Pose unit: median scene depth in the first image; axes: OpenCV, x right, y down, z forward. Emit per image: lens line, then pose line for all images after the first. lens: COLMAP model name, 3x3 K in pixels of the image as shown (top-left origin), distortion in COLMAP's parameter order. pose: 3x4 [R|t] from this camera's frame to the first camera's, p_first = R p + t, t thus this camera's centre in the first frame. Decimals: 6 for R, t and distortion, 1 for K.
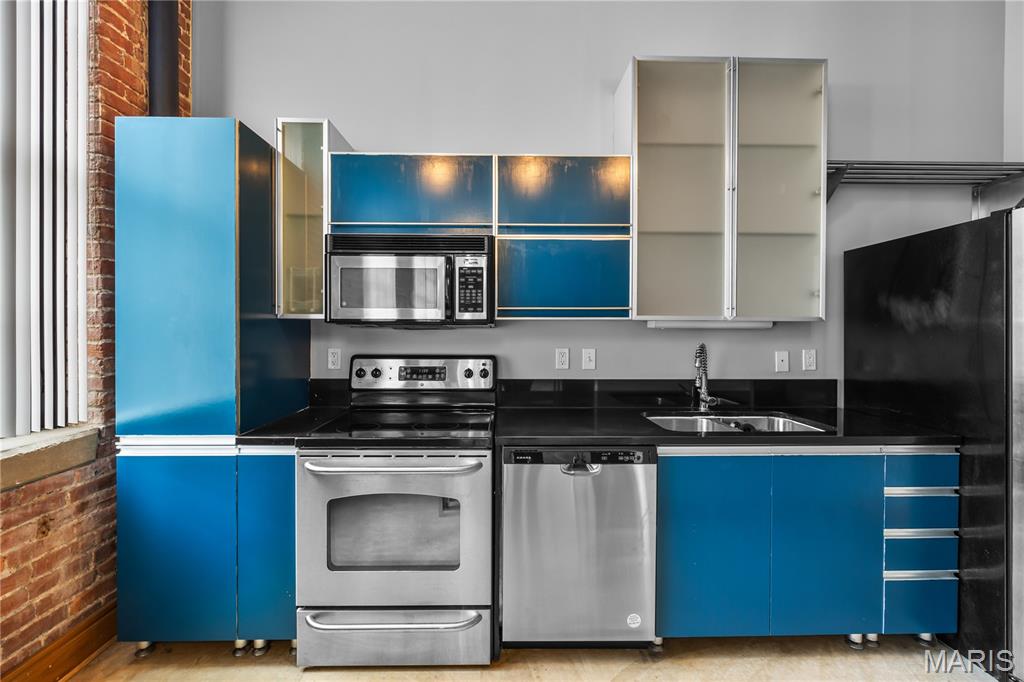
lens RADIAL K [[410.9, 0, 512.5], [0, 410.9, 330.0], [0, 0, 1]] dist [-0.000955, -0.000148]
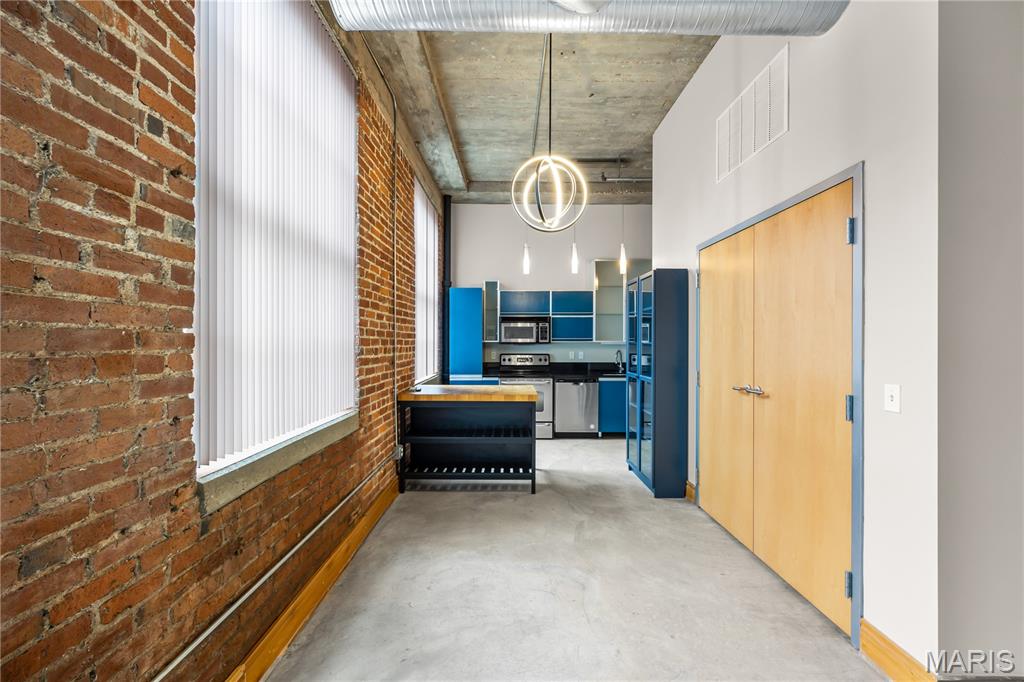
lens RADIAL K [[410.9, 0, 512.5], [0, 410.9, 330.0], [0, 0, 1]] dist [-0.000955, -0.000148]
pose [[0.999578, -0.002921, -0.028897, -0.256432], [0.001893, 0.999366, -0.035559, -0.006928], [0.028982, 0.035489, 0.998950, -2.292264]]
